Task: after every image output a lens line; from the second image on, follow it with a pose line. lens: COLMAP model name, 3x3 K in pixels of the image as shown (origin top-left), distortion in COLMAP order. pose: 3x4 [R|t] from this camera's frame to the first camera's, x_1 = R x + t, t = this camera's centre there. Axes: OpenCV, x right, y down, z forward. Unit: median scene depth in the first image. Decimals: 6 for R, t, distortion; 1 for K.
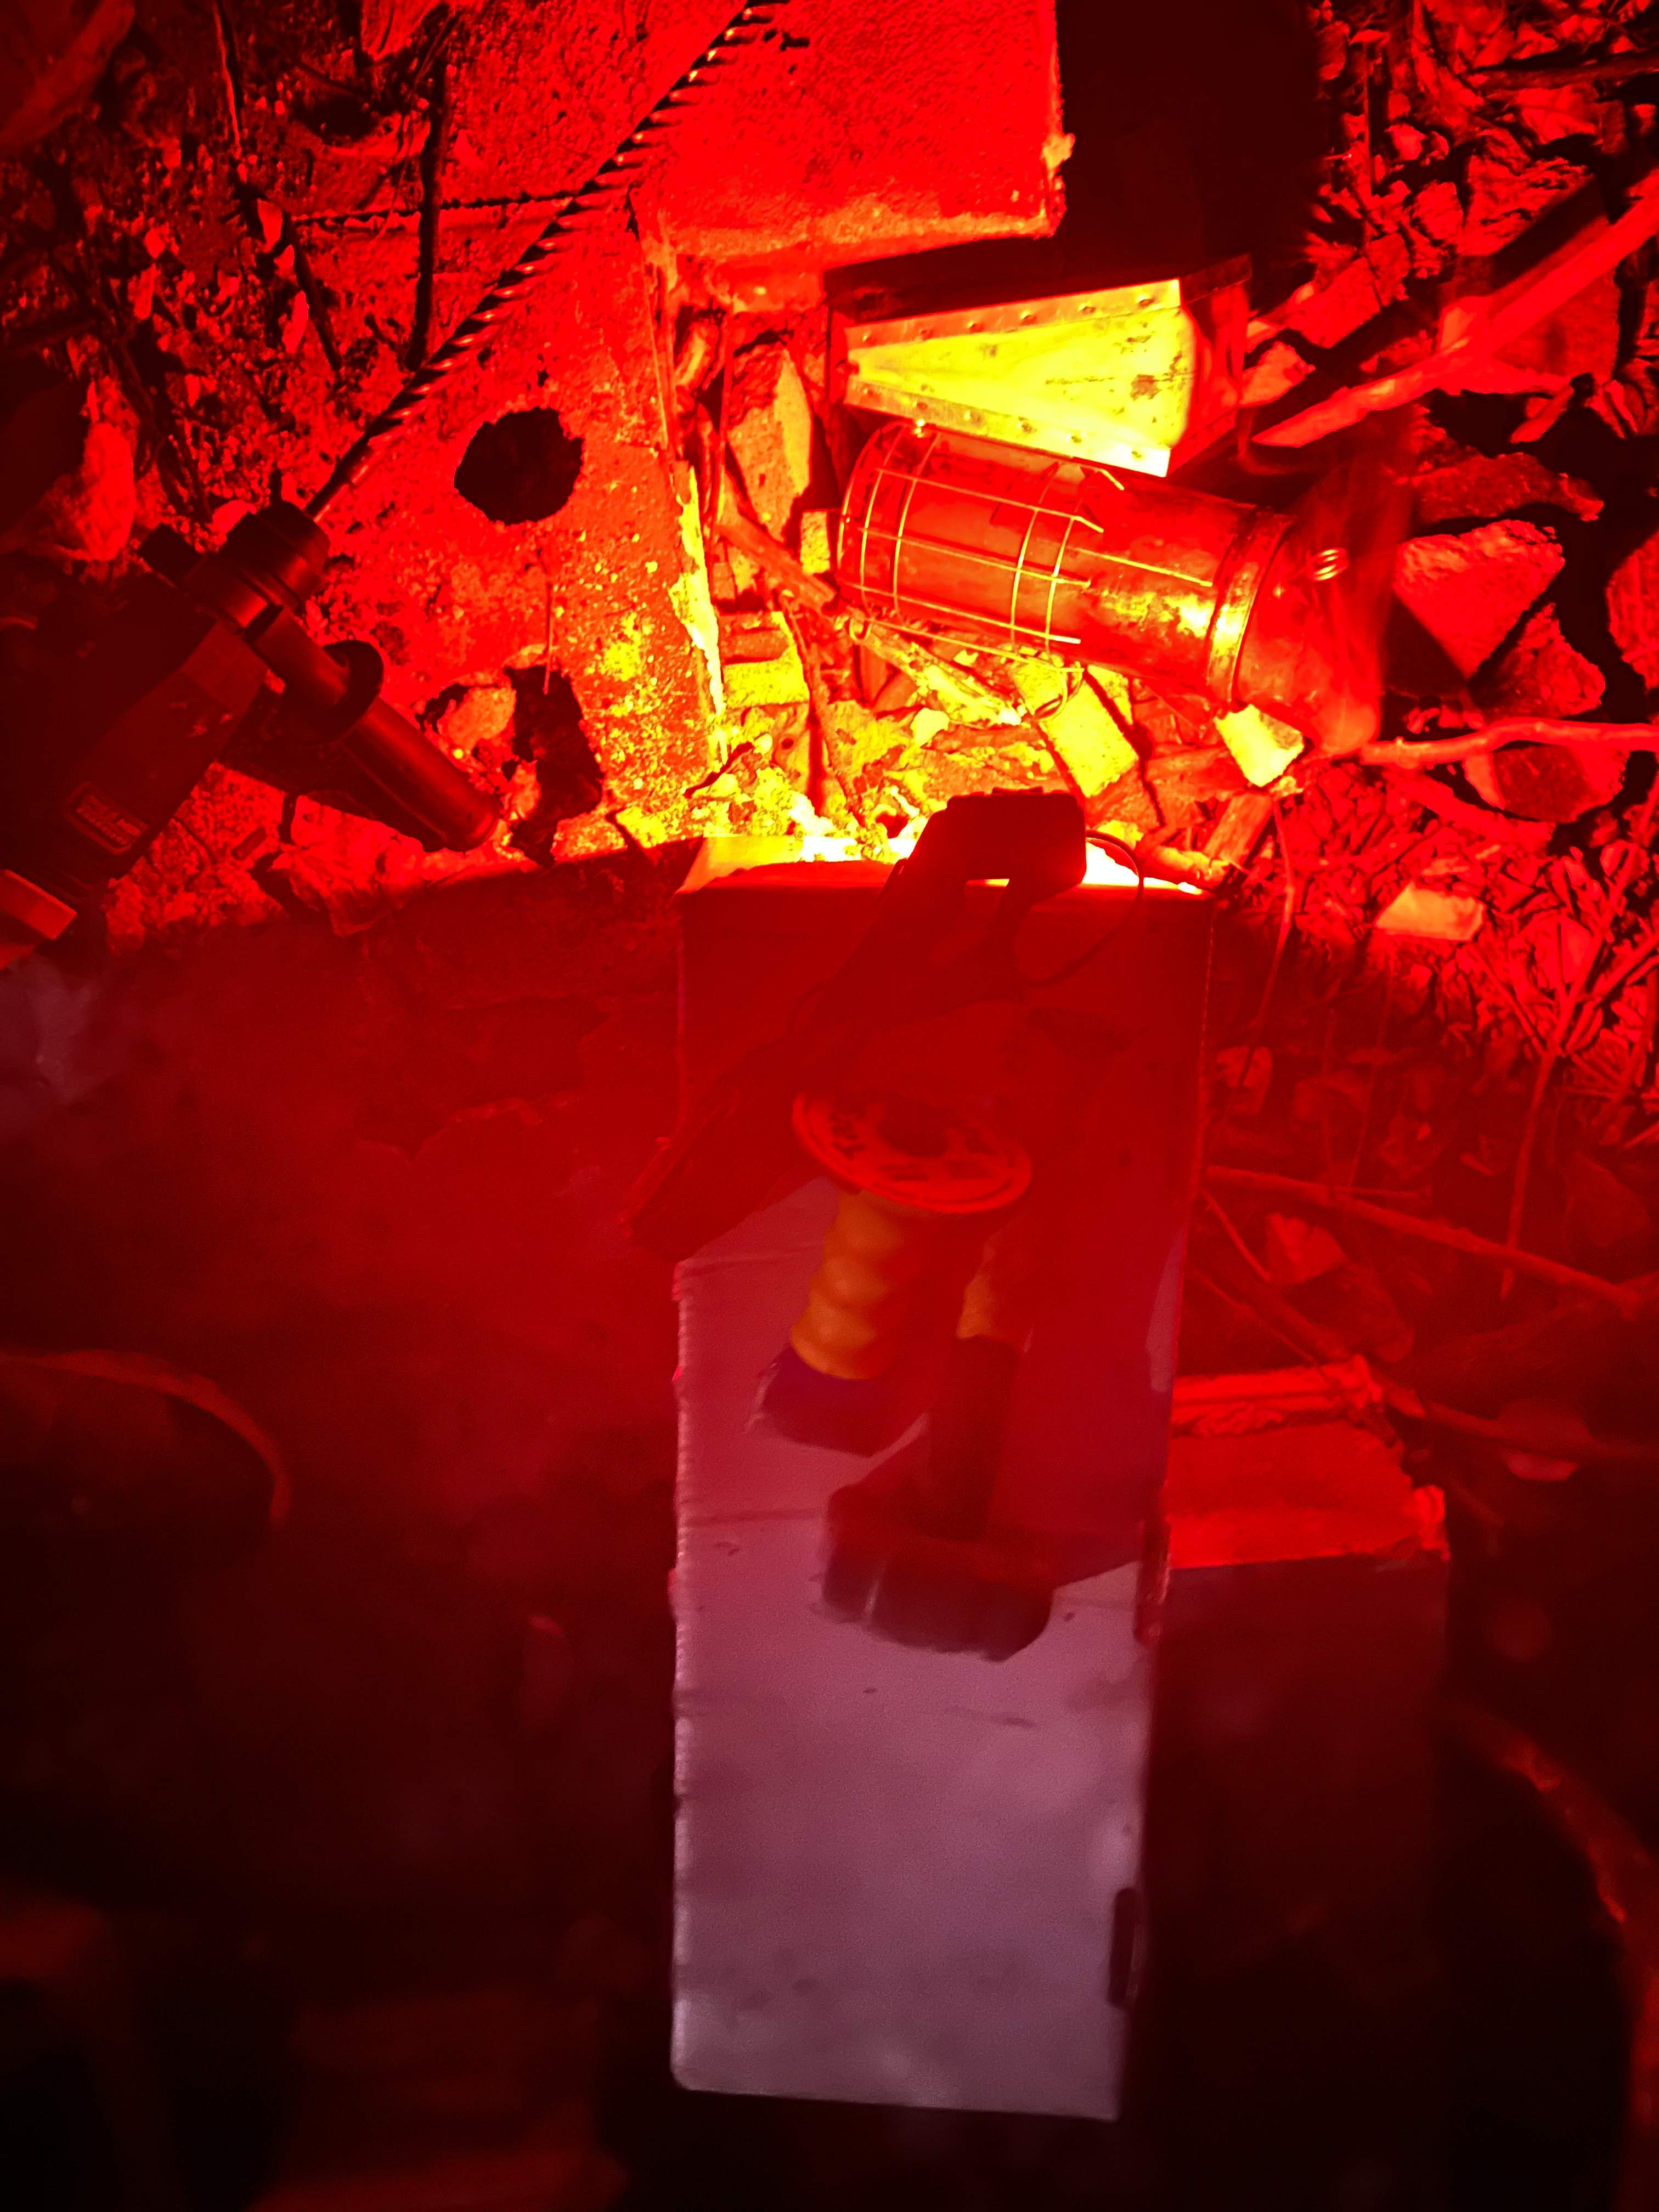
lens RADIAL K [[1603.8, 0, 835.0], [0, 1603.8, 1109.4], [0, 0, 1]] dist [0.010831, -0.022898]
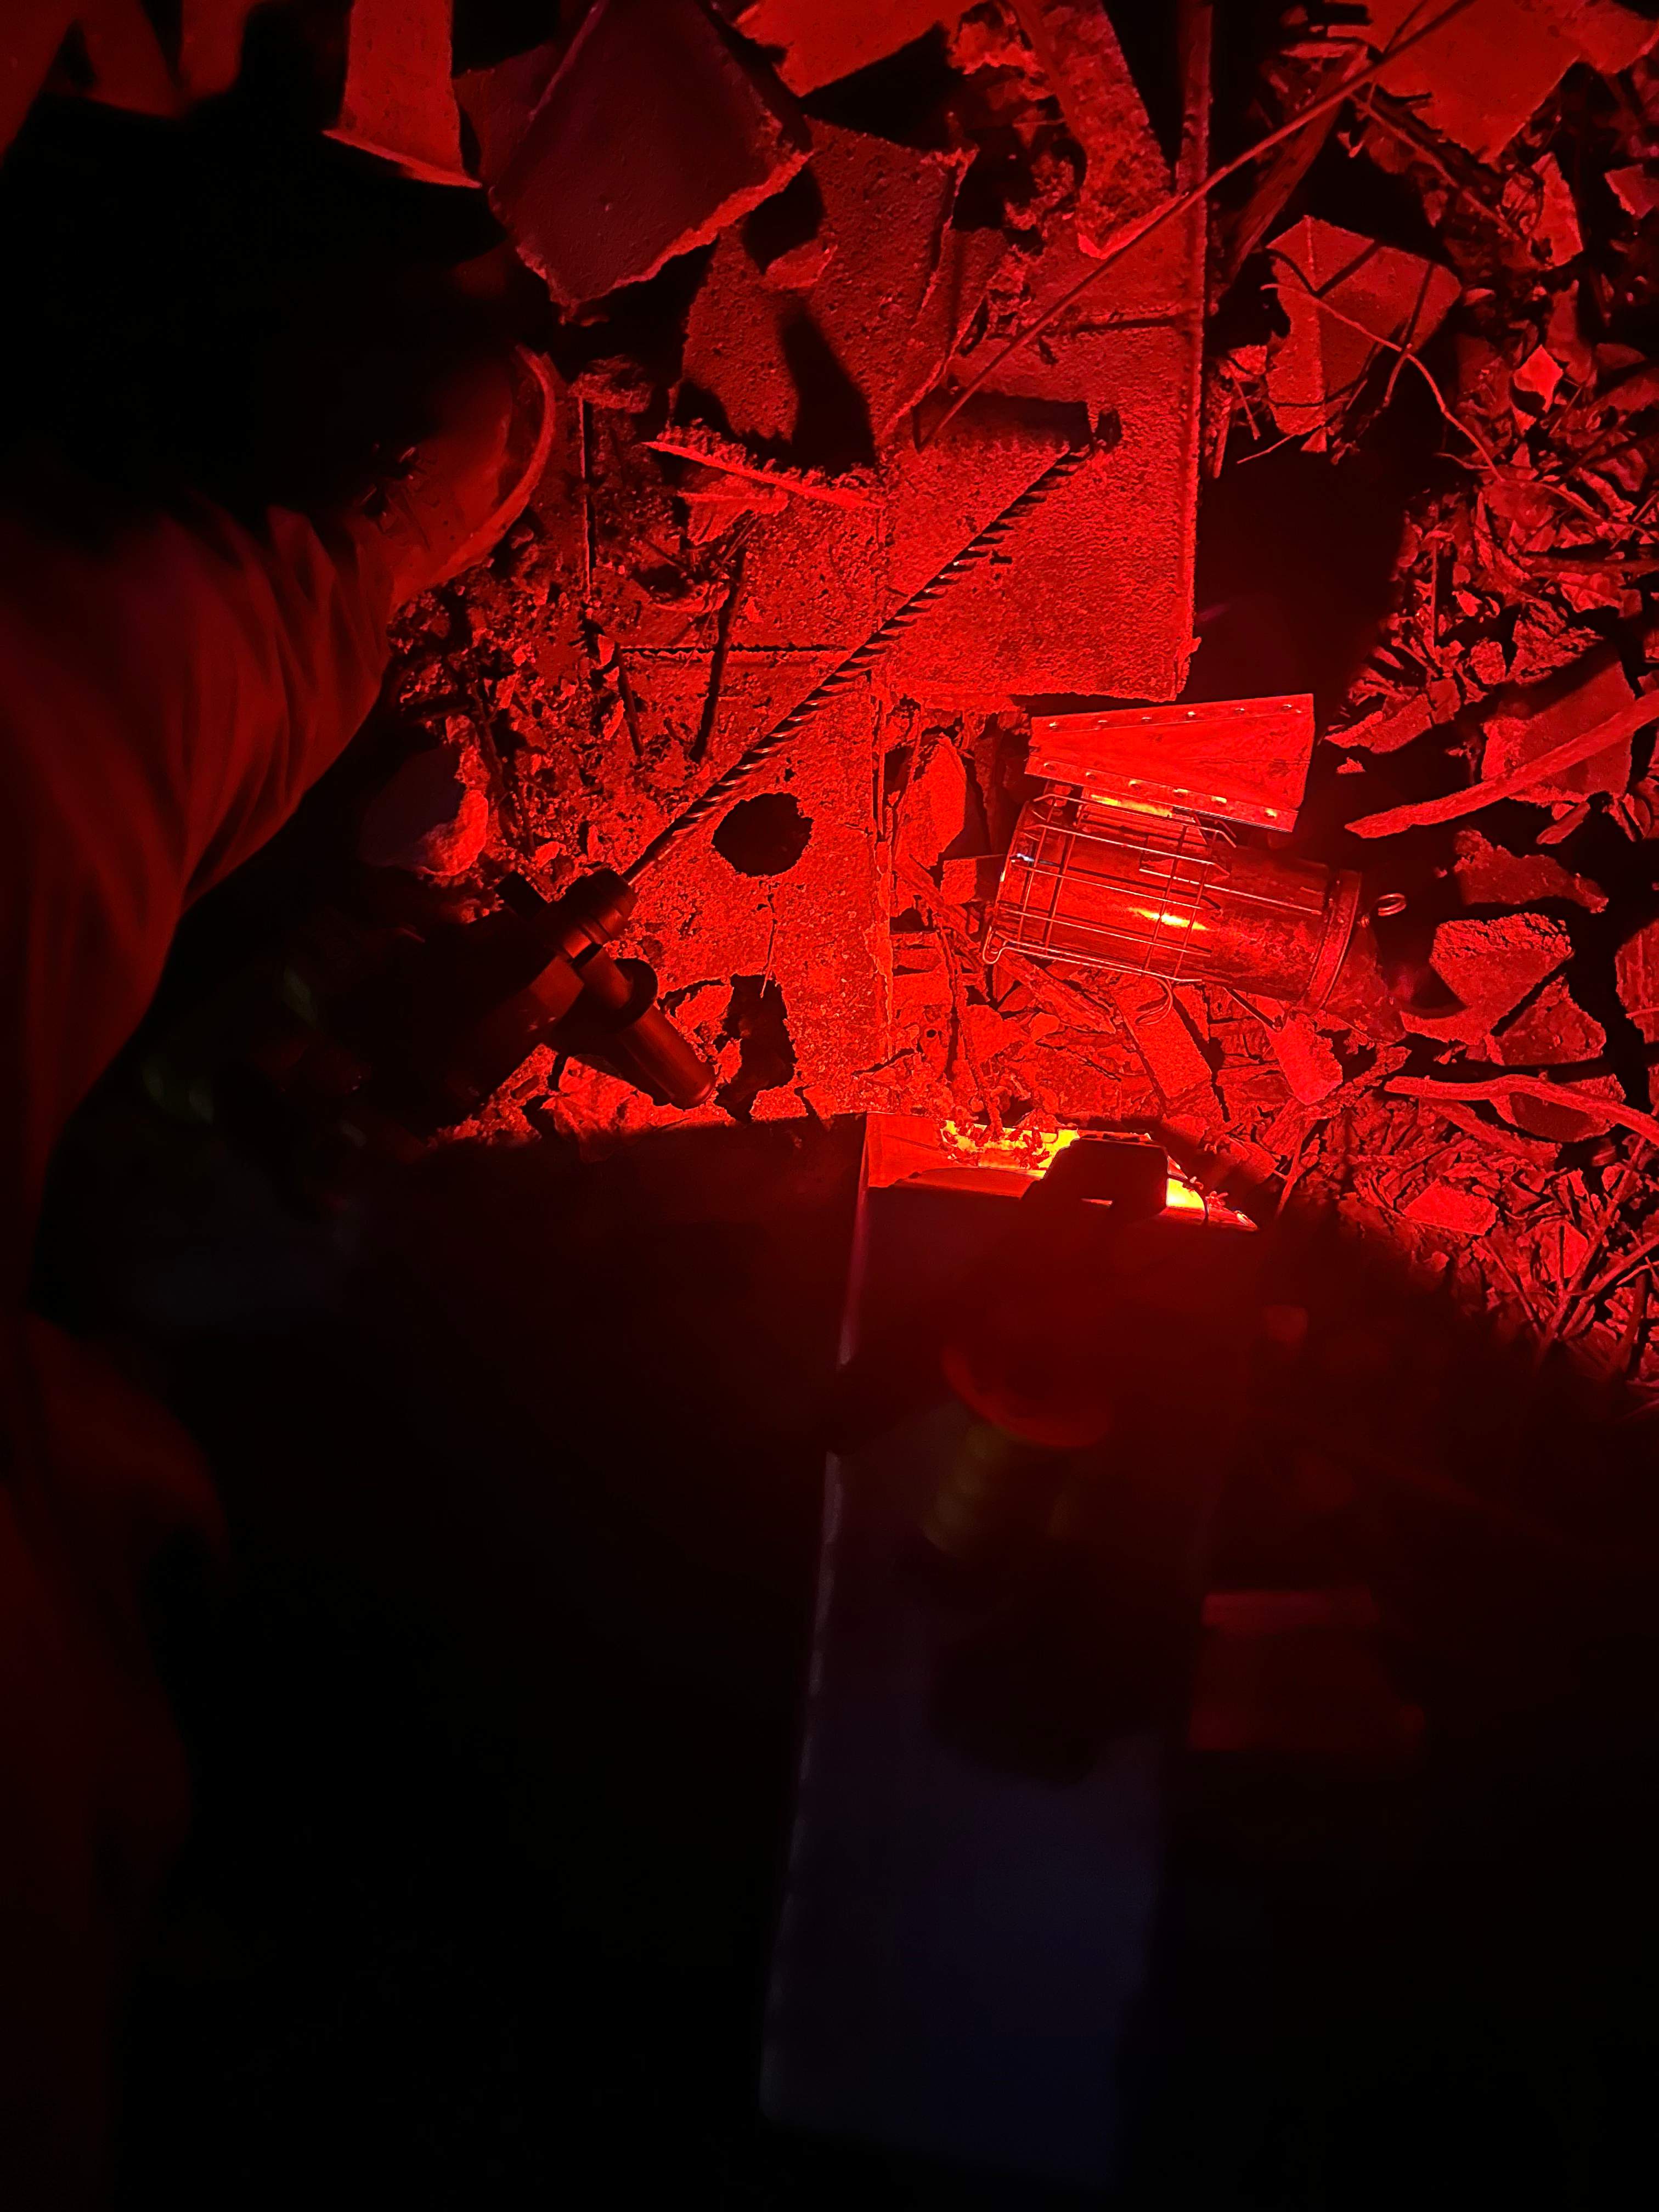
lens RADIAL K [[1573.2, 0, 829.5], [0, 1573.2, 1106.0], [0, 0, 1]] dist [0.102070, -0.187890]
pose [[0.994374, 0.096669, -0.043302, -0.059658], [-0.100601, 0.989849, -0.100391, -0.046259], [0.033158, 0.104183, 0.994005, -0.271925]]
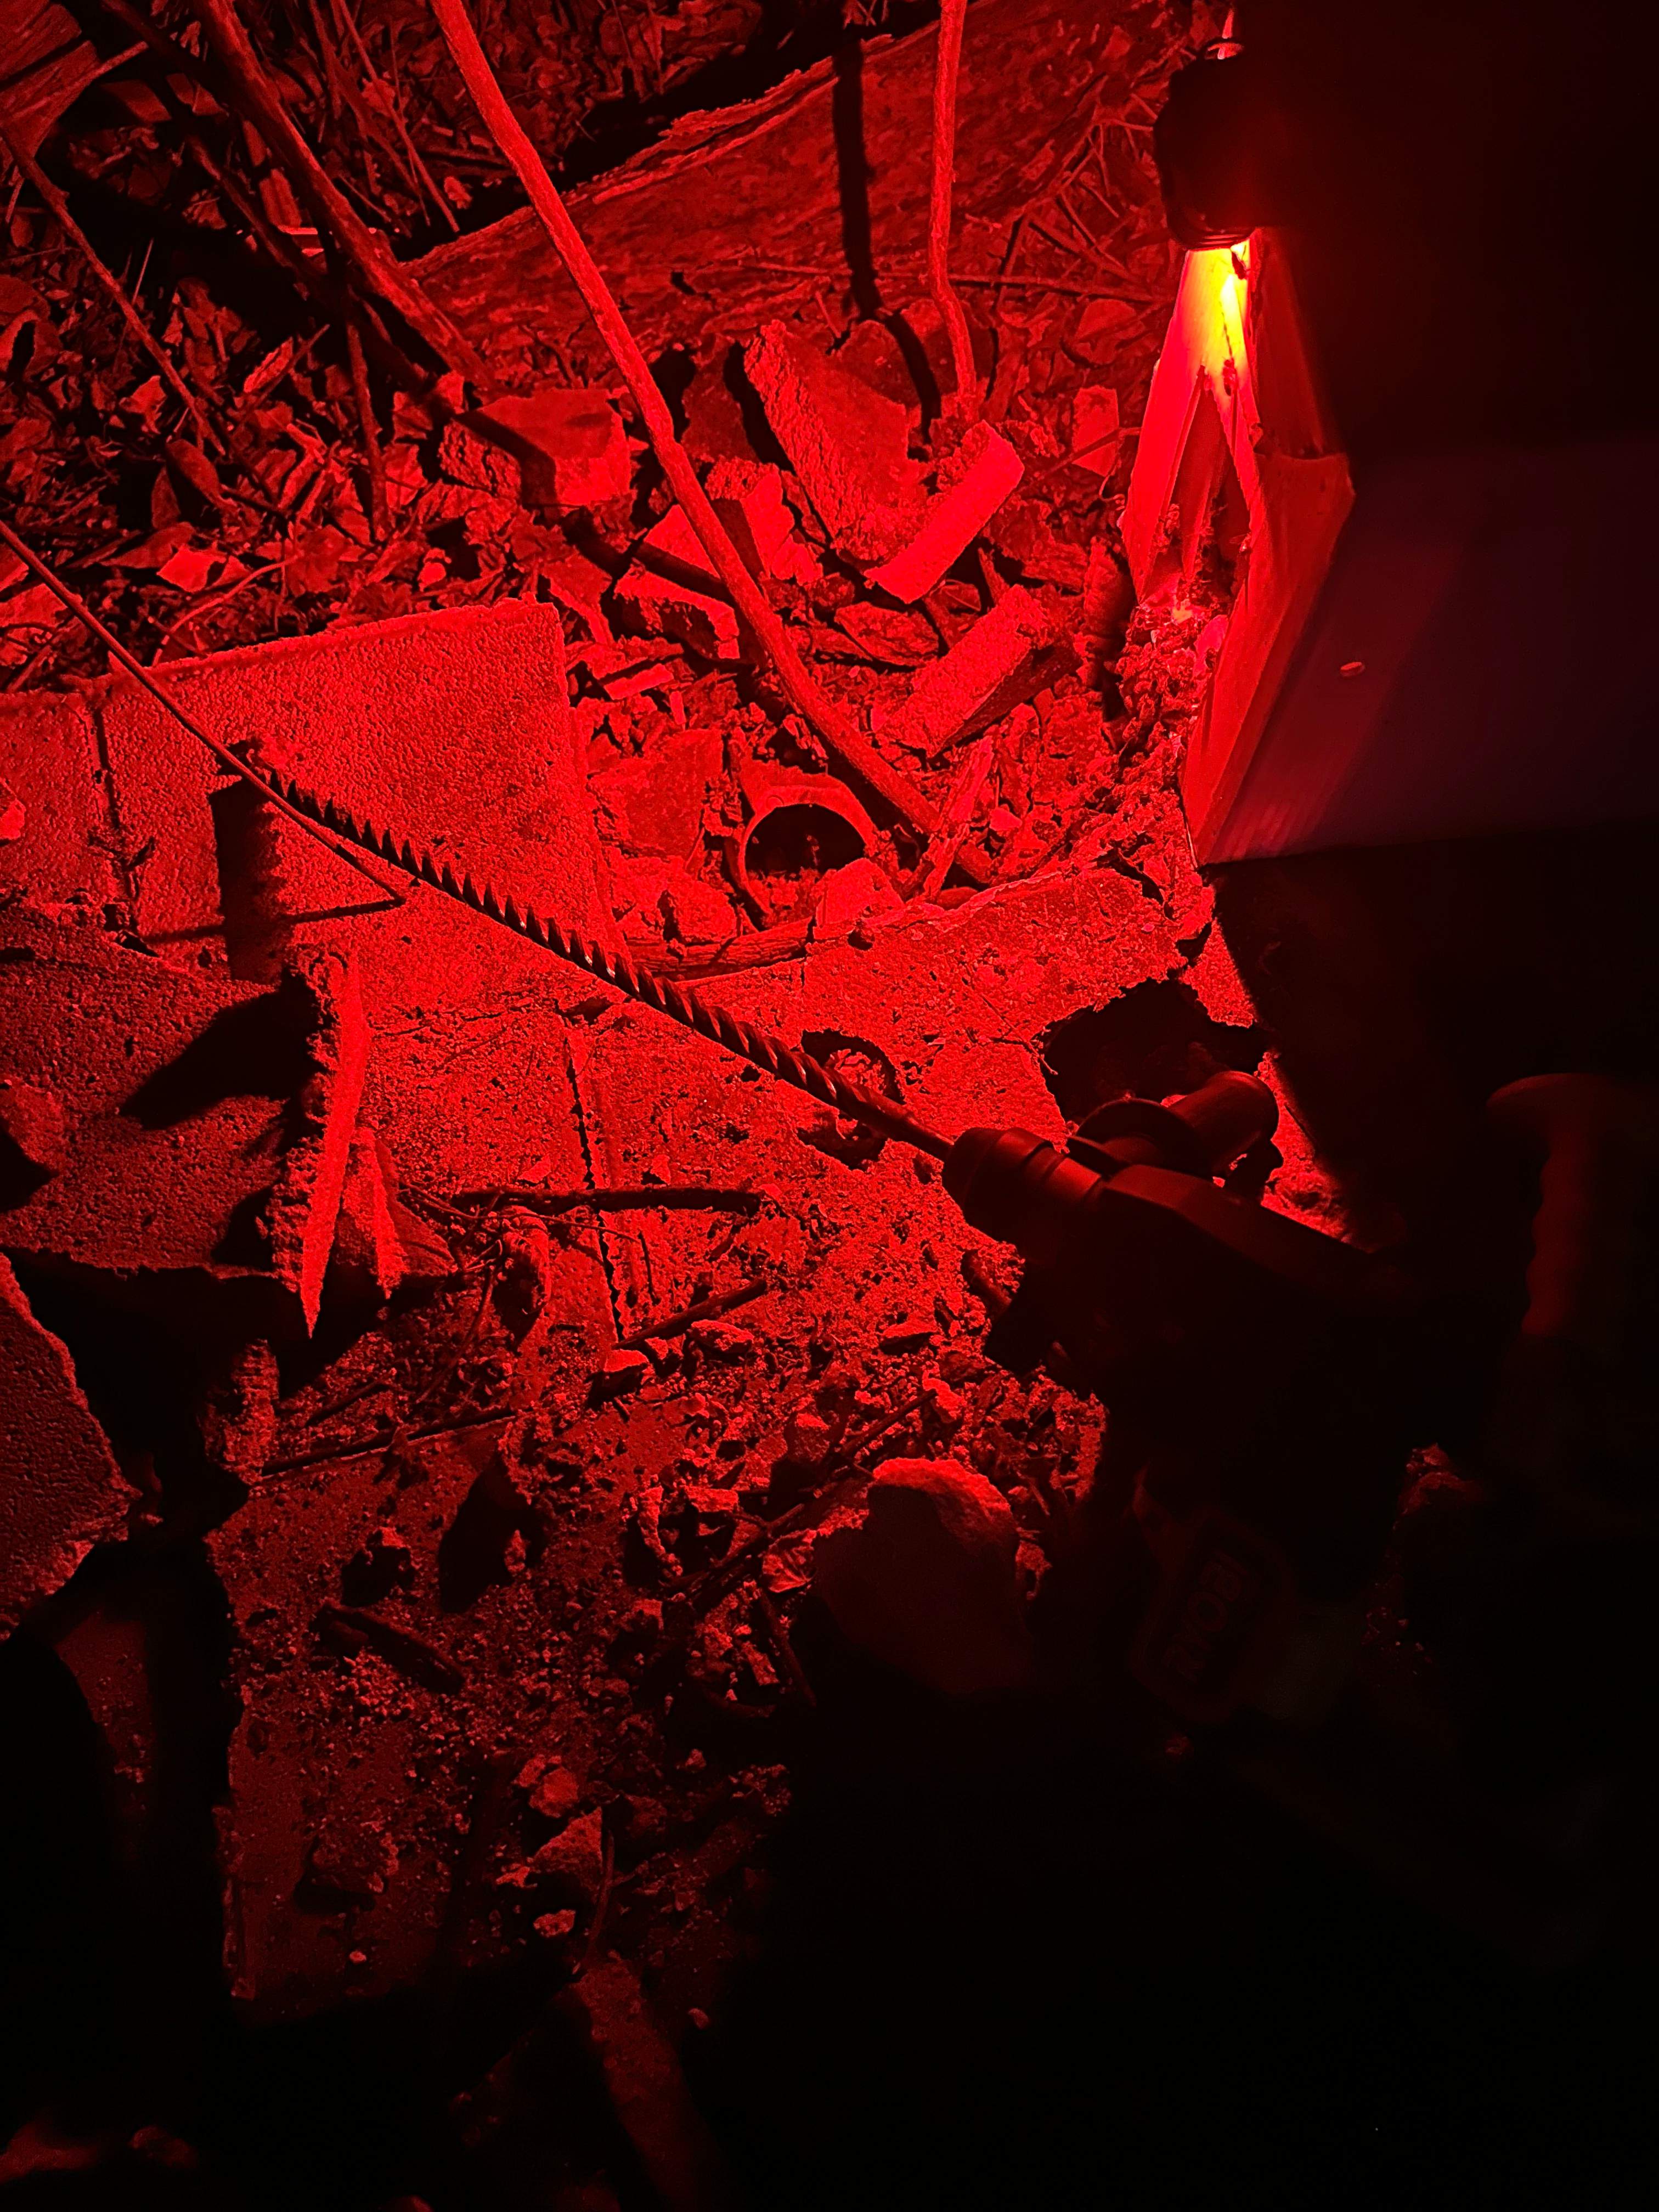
lens RADIAL K [[1539.5, 0, 827.6], [0, 1539.5, 1128.4], [0, 0, 1]] dist [0.106102, -0.165956]
pose [[-0.124804, -0.953113, 0.275681, -0.437231], [0.954521, -0.191164, -0.228791, -0.199477], [0.270764, 0.234590, 0.933624, 0.170079]]
